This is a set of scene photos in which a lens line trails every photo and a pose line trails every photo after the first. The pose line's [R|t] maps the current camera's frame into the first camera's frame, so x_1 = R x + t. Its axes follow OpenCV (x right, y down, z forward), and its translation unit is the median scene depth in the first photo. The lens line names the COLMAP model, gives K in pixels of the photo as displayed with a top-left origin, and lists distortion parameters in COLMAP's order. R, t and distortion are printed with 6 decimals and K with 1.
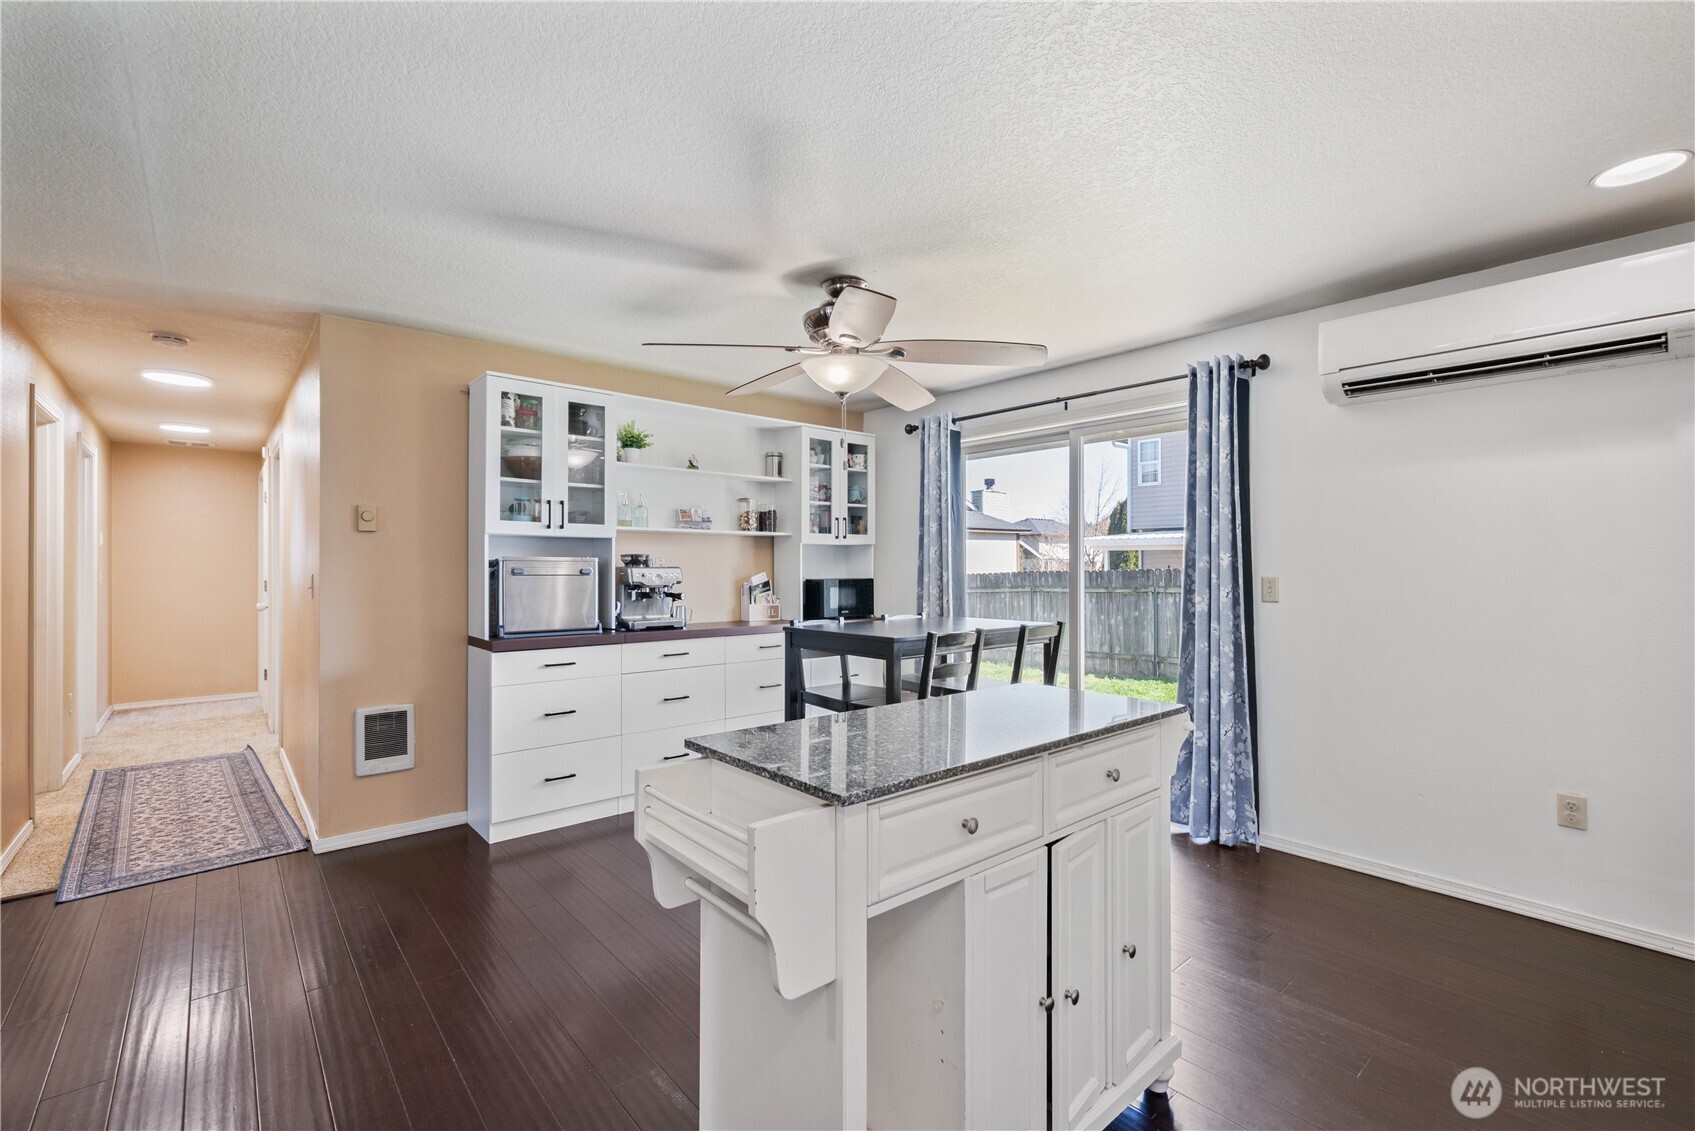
lens RADIAL K [[739.9, 0, 848.1], [0, 739.9, 570.4], [0, 0, 1]] dist [-0.003283, -0.000270]
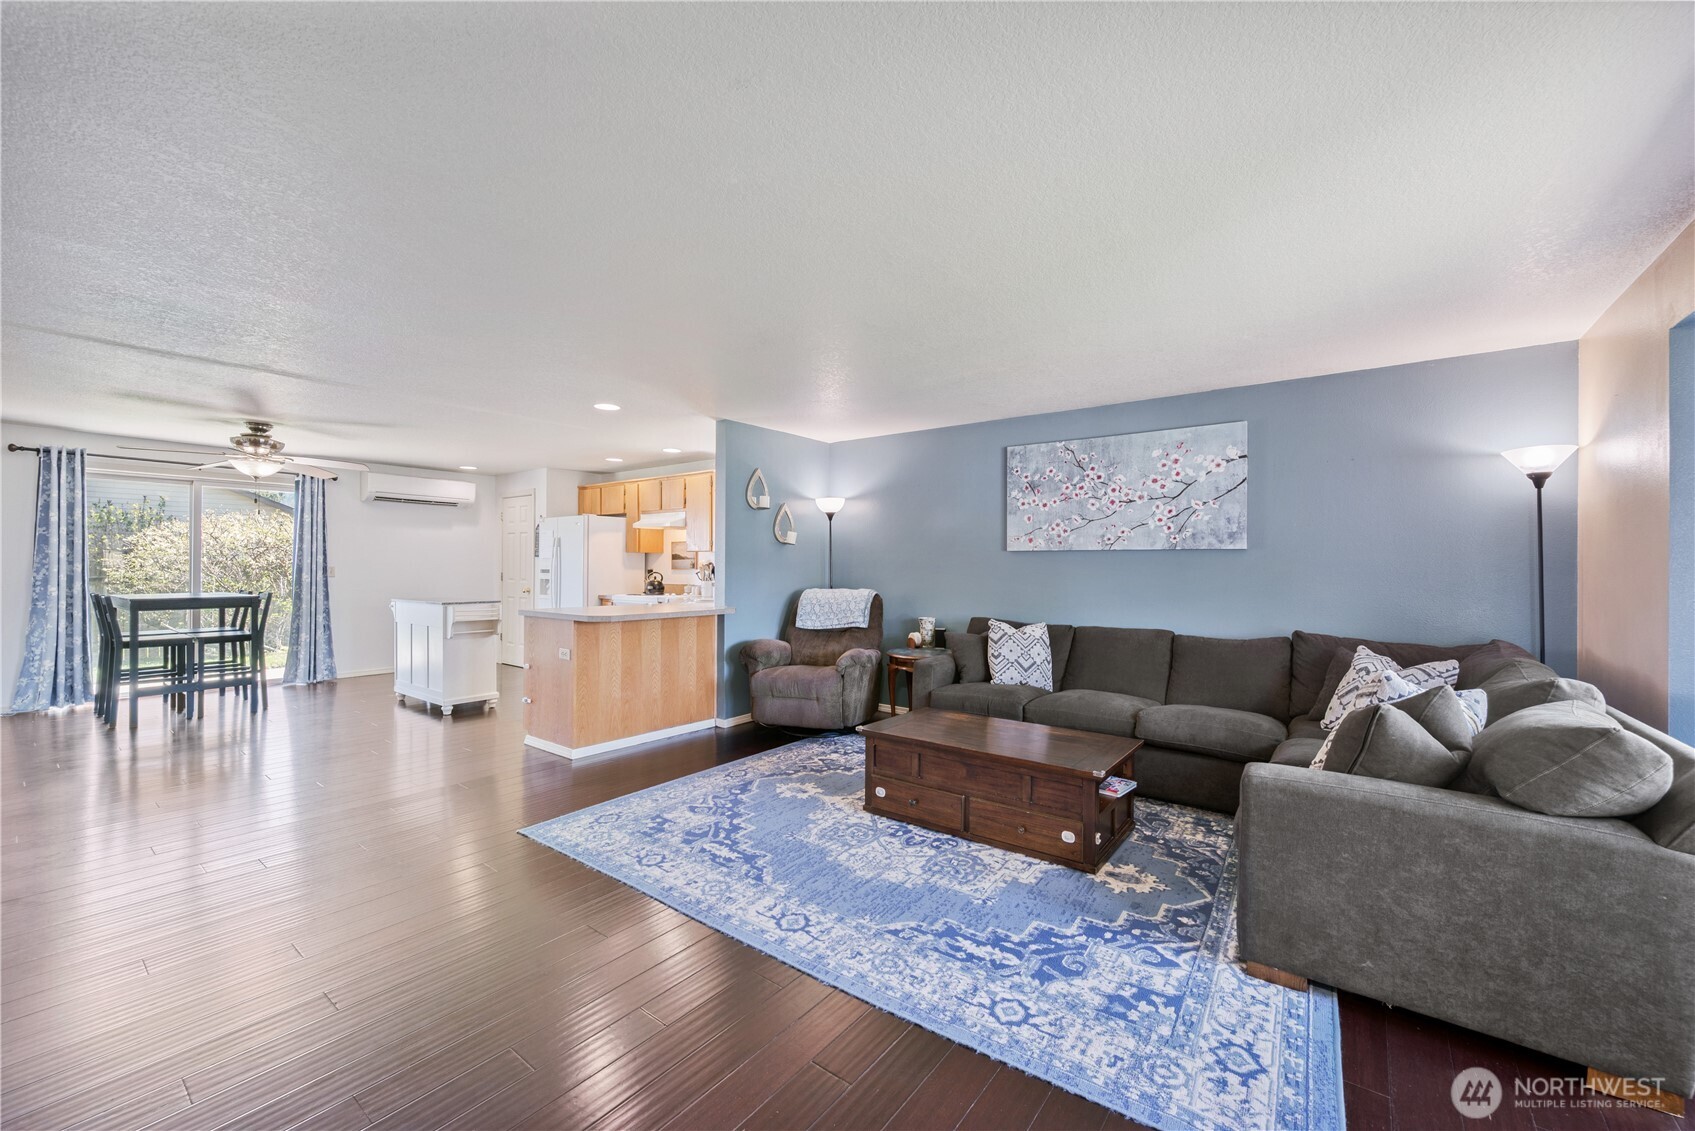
lens RADIAL K [[665.3, 0, 853.4], [0, 665.3, 571.5], [0, 0, 1]] dist [-0.003739, -0.001030]
pose [[-0.207181, -0.006218, 0.978283, -1.868744], [-0.002336, 0.999980, 0.005861, 0.008790], [-0.978300, -0.001071, -0.207191, -0.212083]]
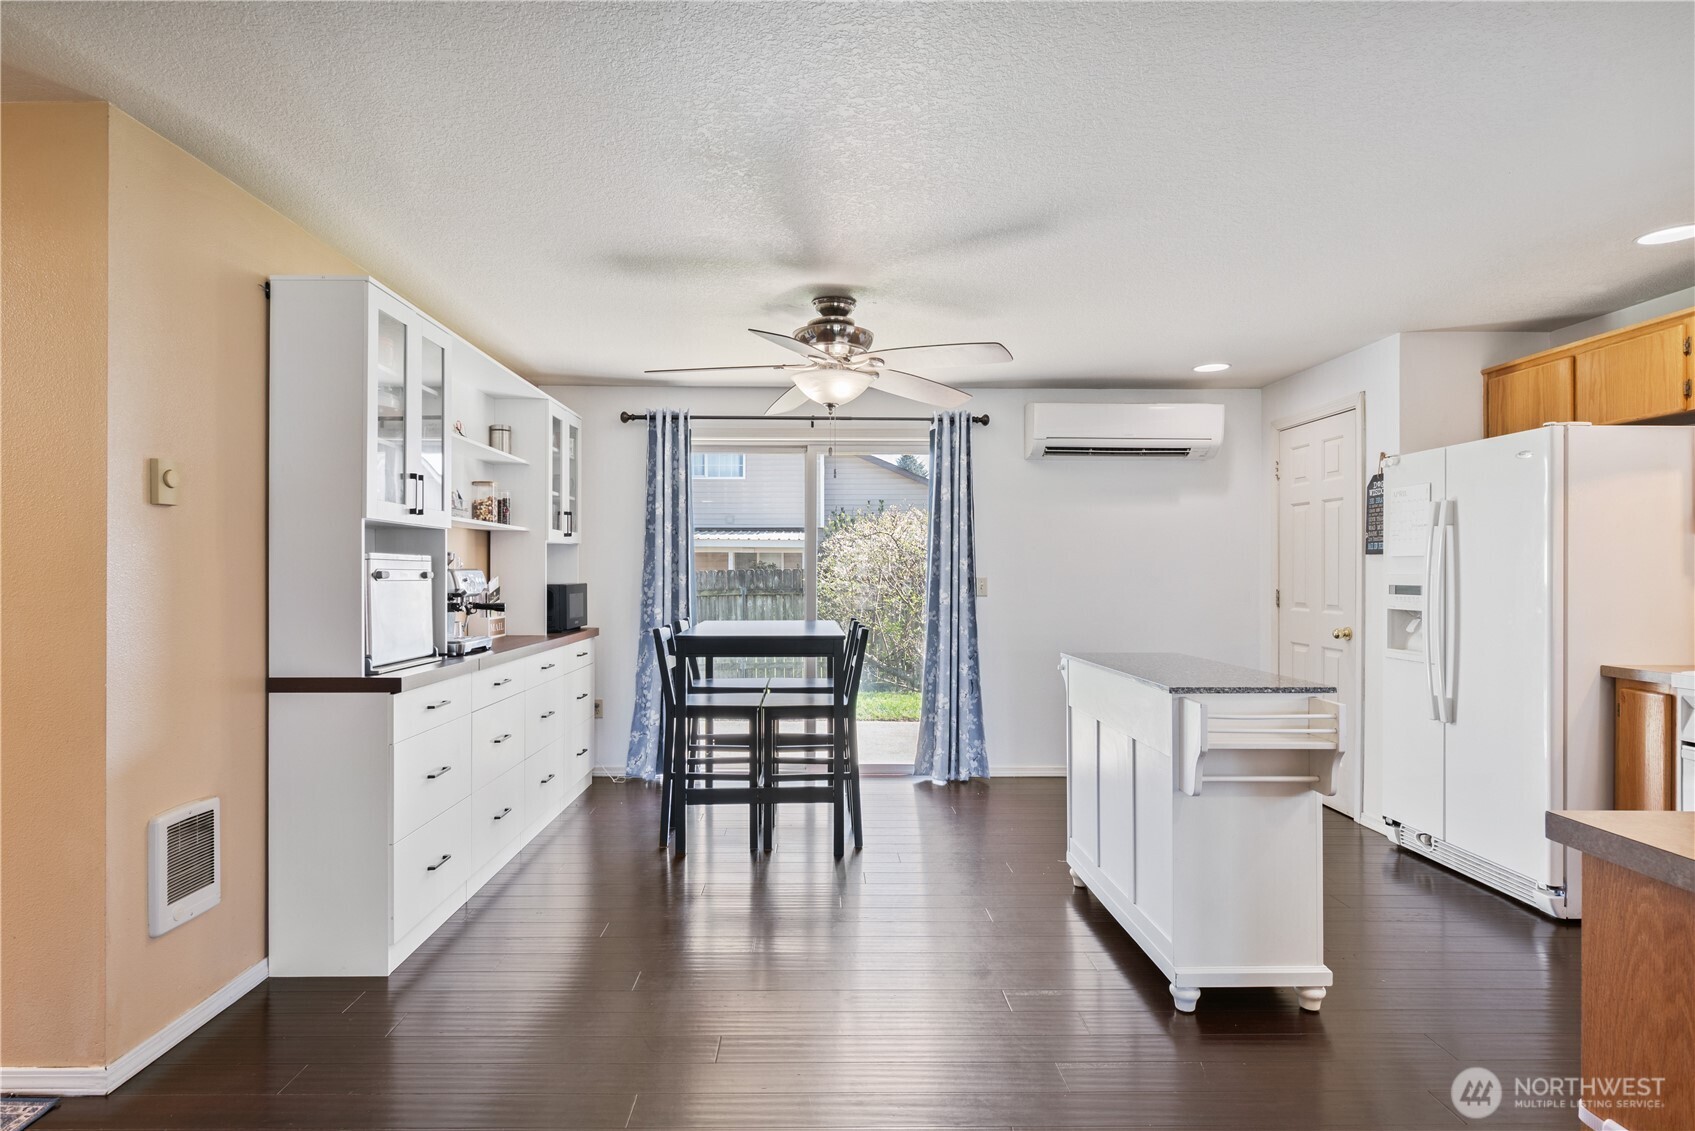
lens RADIAL K [[878.2, 0, 818.1], [0, 878.2, 571.6], [0, 0, 1]] dist [-0.000595, -0.000648]
pose [[0.650650, 0.000702, 0.759377, -0.842857], [0.001089, 0.999998, -0.001858, 0.000528], [-0.759377, 0.002035, 0.650648, 0.174087]]
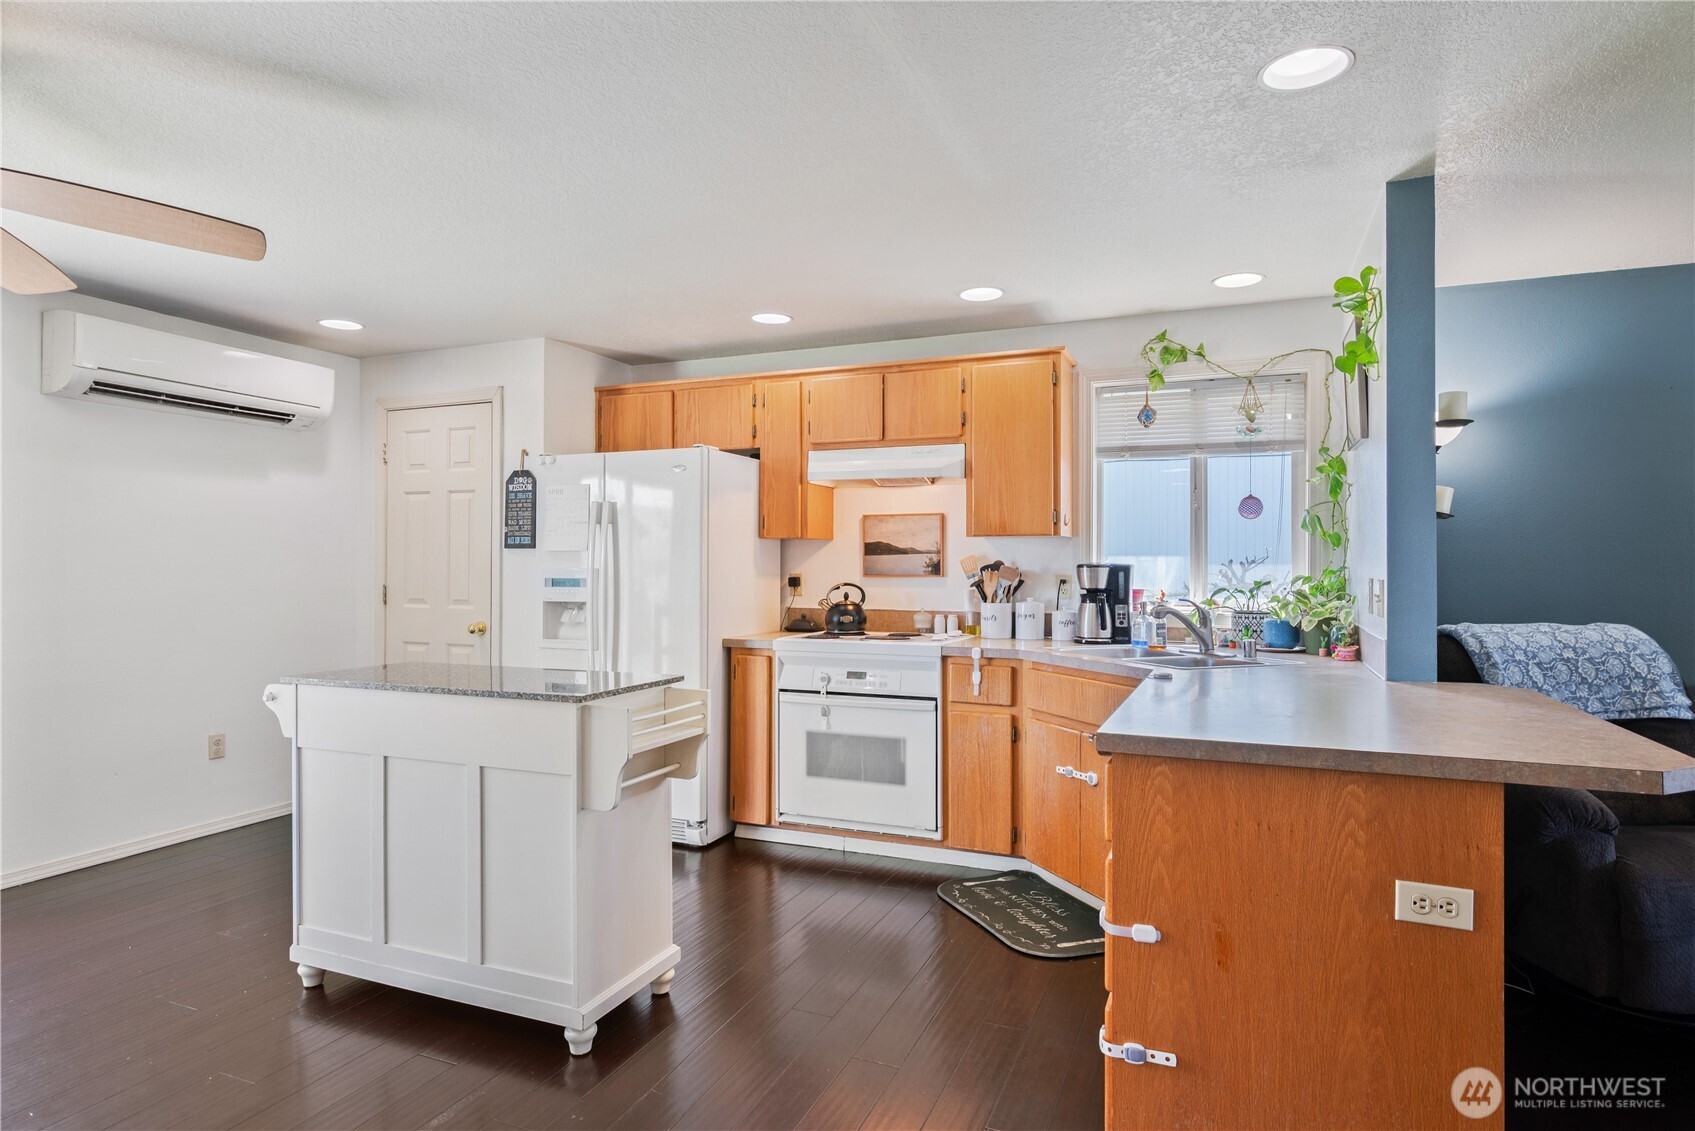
lens RADIAL K [[921.7, 0, 858.1], [0, 921.7, 561.6], [0, 0, 1]] dist [-0.002131, 0.001760]
pose [[-0.447125, 0.004441, 0.894460, -0.797671], [0.001108, 0.999990, -0.004411, 0.000129], [-0.894471, -0.000982, -0.447126, 0.547129]]
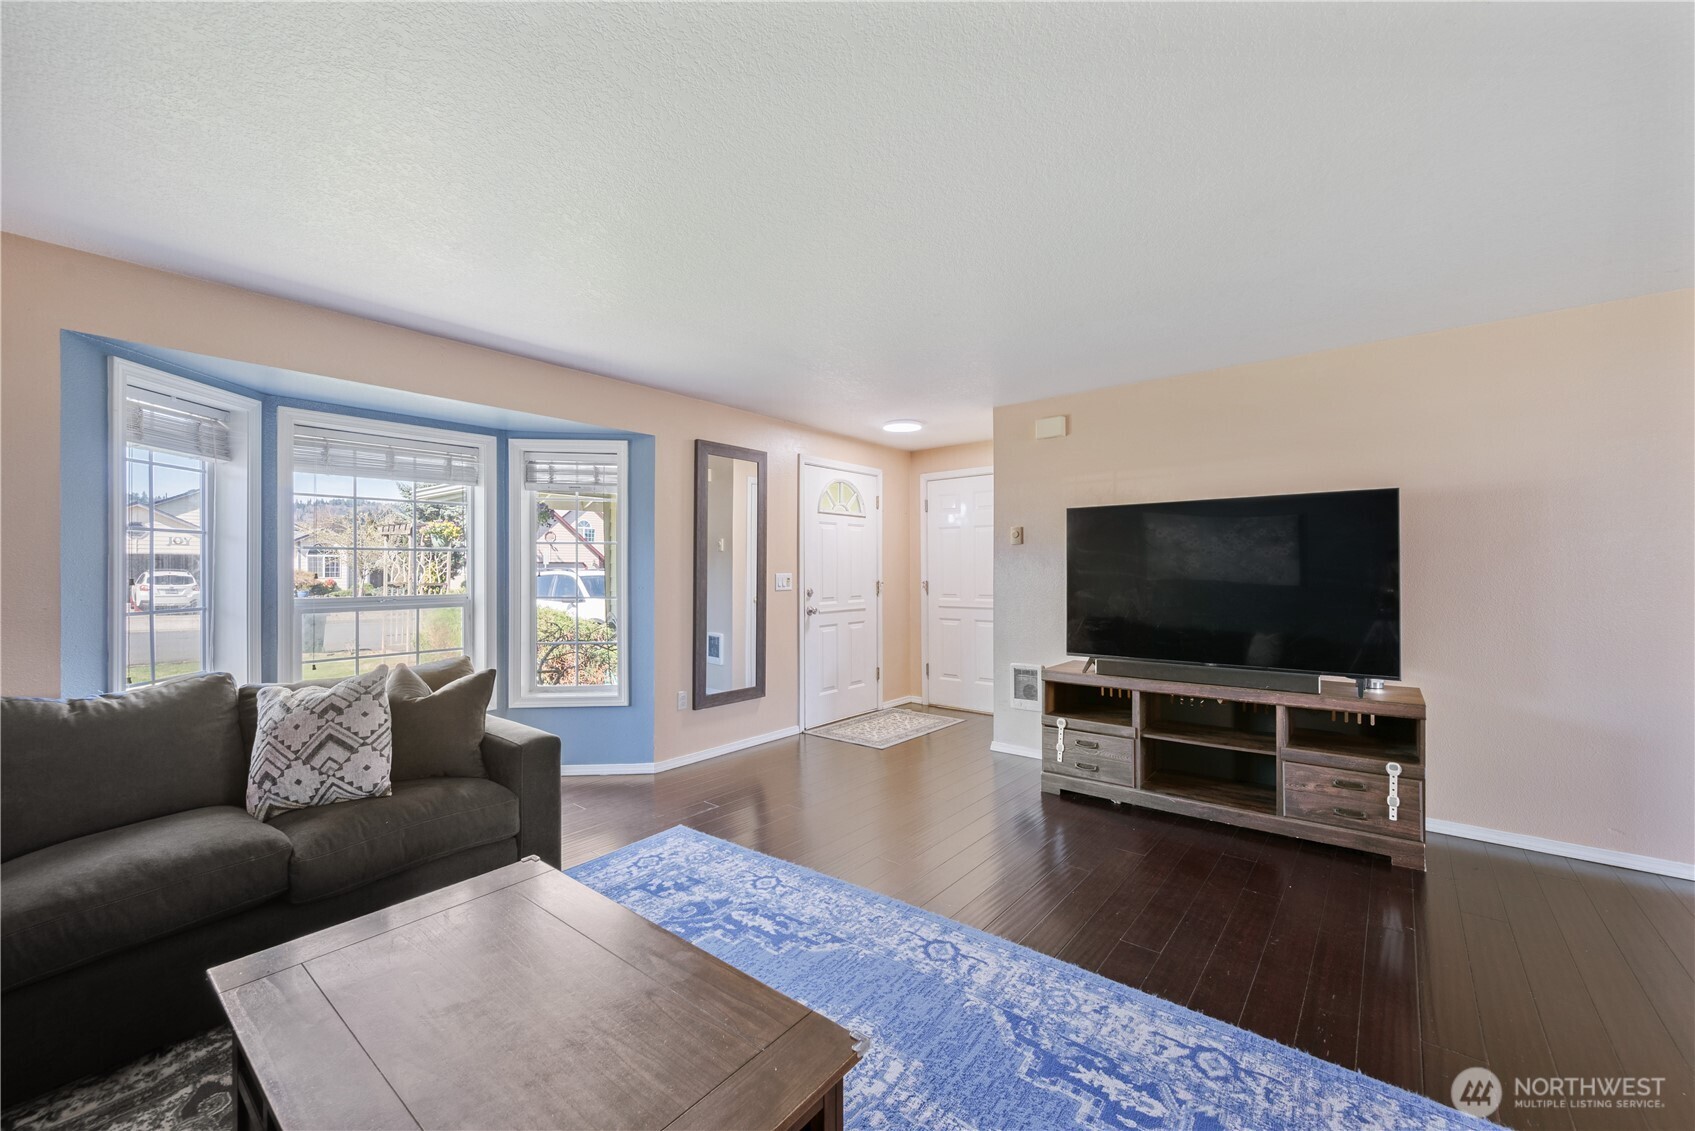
lens RADIAL K [[665.3, 0, 852.0], [0, 665.3, 569.0], [0, 0, 1]] dist [-0.003739, -0.001030]
pose [[0.172137, 0.002226, -0.985070, -0.567652], [-0.001940, 0.999996, 0.001921, 0.004870], [0.985071, 0.001580, 0.172141, -0.490123]]
